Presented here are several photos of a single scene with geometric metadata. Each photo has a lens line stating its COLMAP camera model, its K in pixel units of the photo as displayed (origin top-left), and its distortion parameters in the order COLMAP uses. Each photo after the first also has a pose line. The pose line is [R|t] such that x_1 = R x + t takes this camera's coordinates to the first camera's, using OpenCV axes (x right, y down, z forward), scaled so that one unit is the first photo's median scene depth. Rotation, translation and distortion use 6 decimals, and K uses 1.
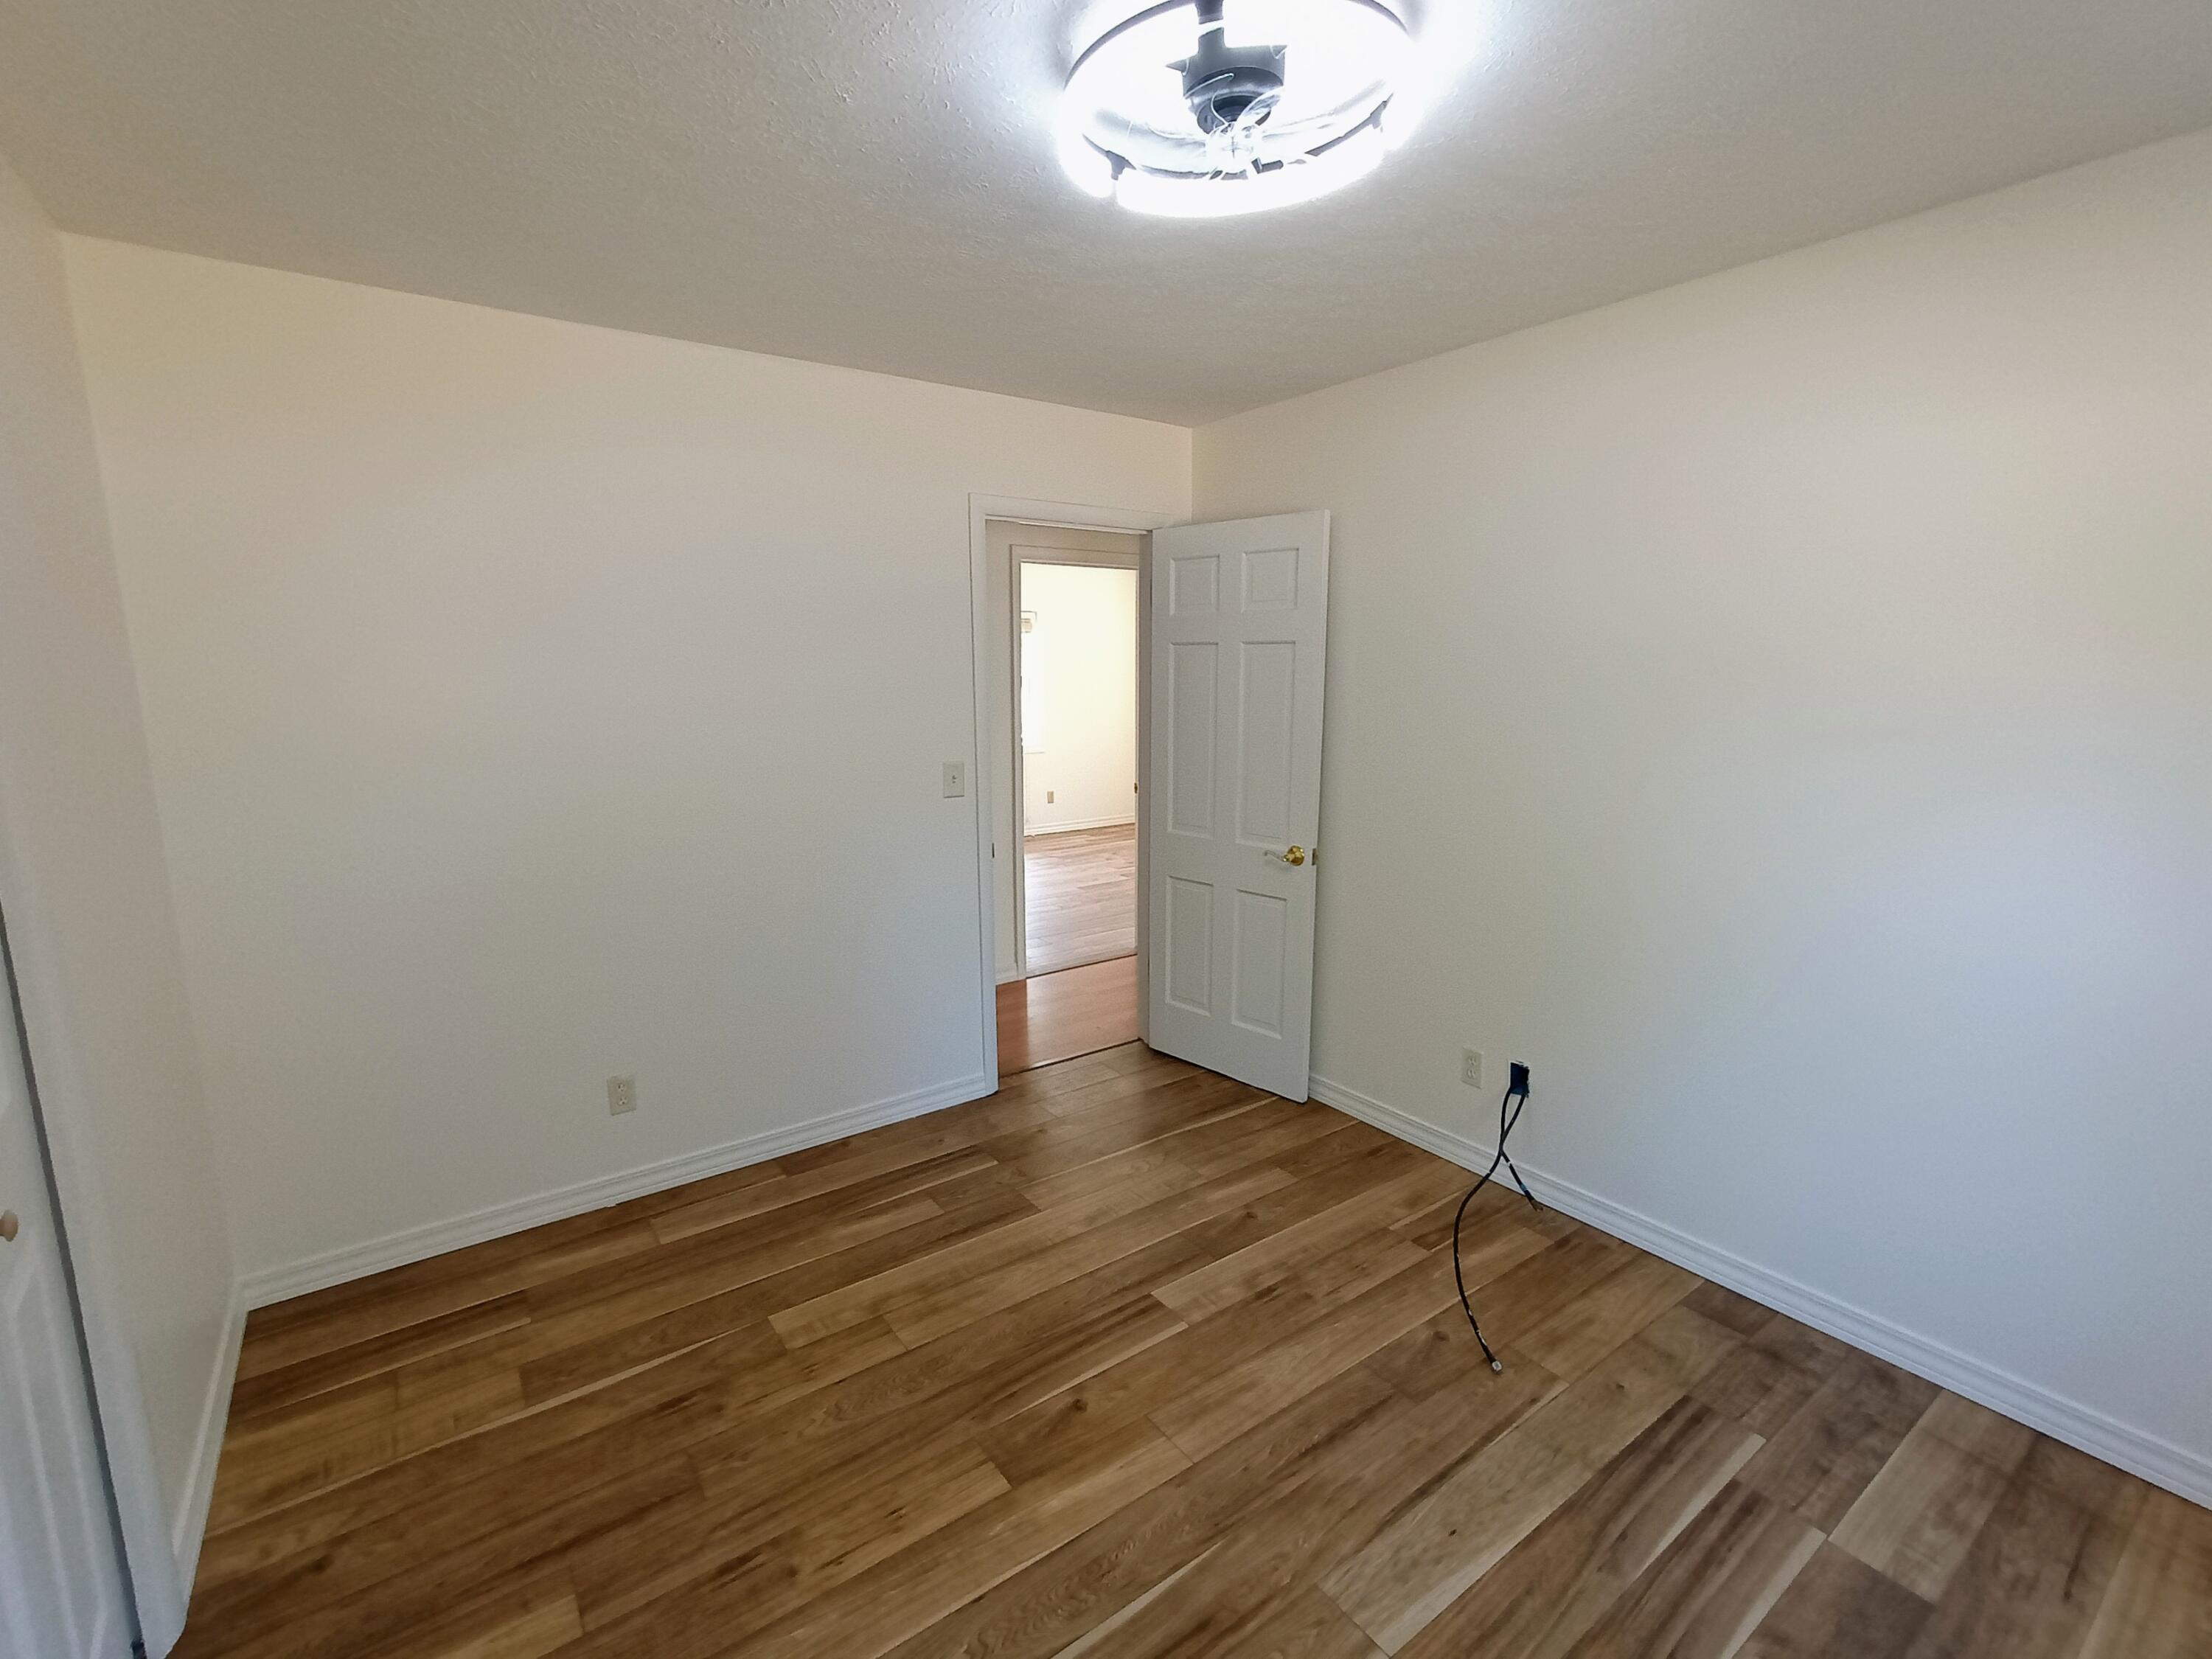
lens RADIAL K [[994.7, 0, 1097.2], [0, 994.7, 836.1], [0, 0, 1]] dist [0.002802, -0.000123]
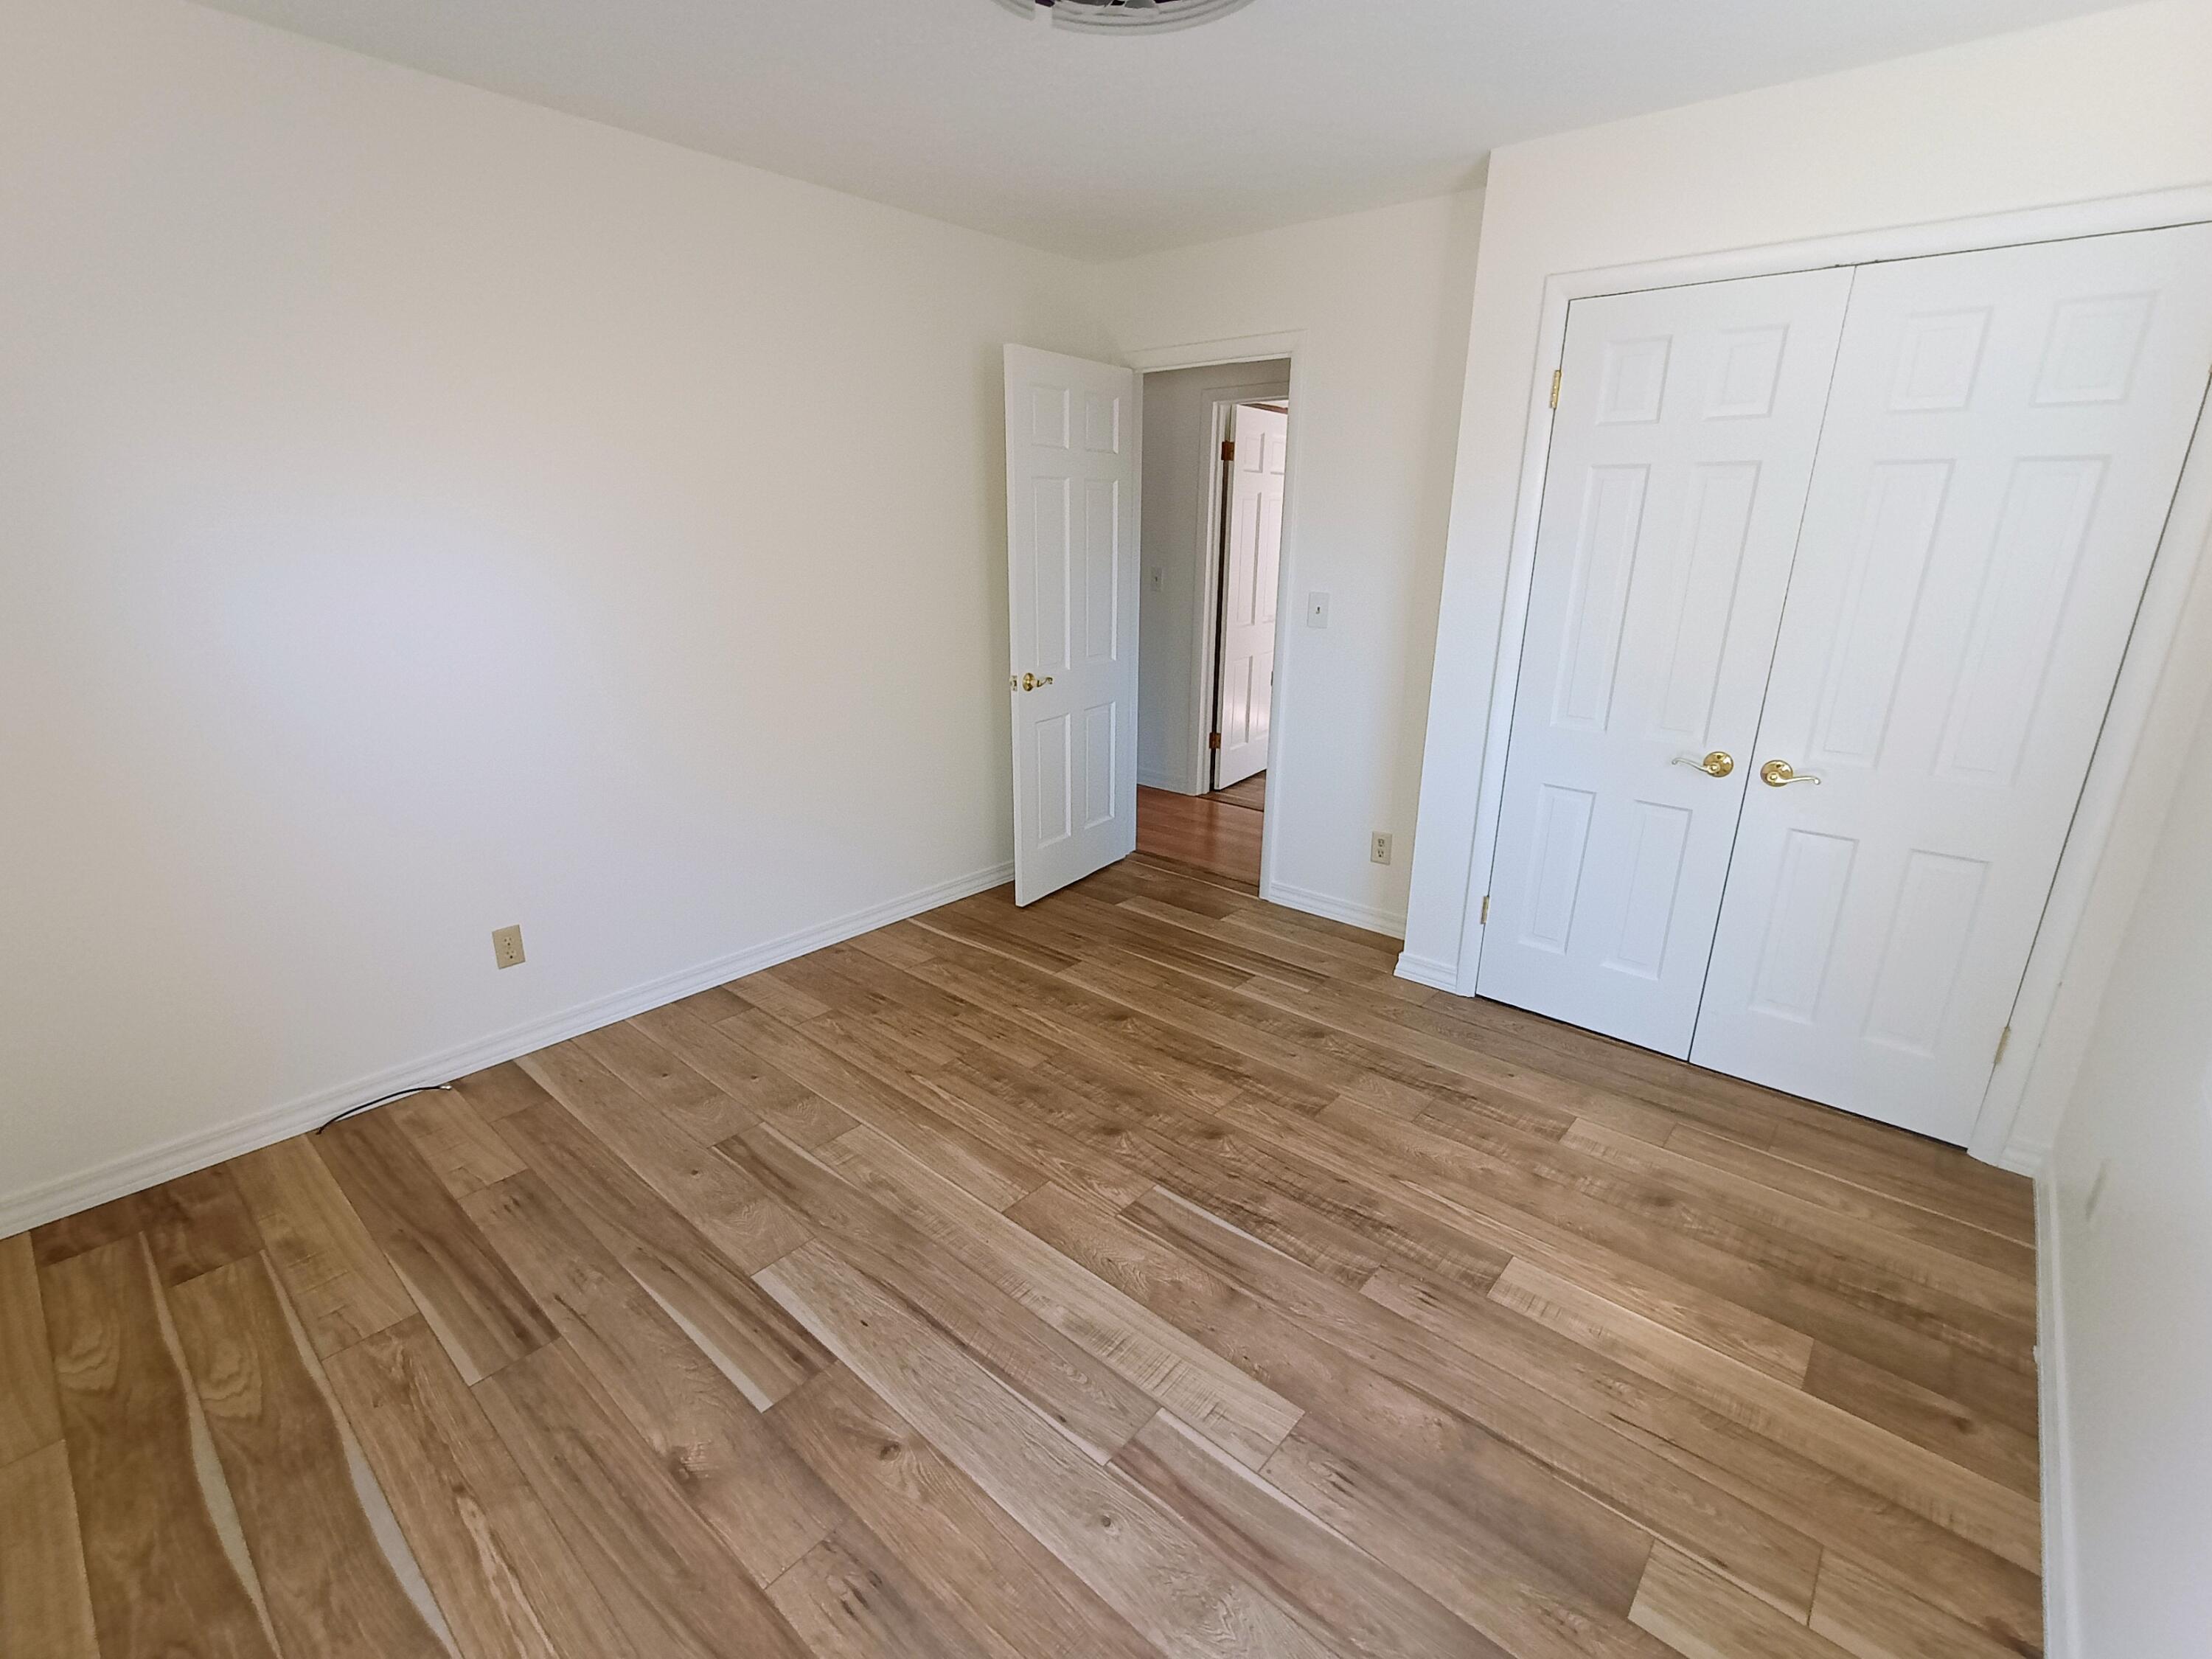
lens RADIAL K [[994.7, 0, 1097.2], [0, 994.7, 836.1], [0, 0, 1]] dist [0.002802, -0.000123]
pose [[0.221325, 0.303844, -0.926658, 1.252183], [-0.166708, 0.948024, 0.271033, -0.127378], [0.960845, 0.094495, 0.260474, 0.919318]]
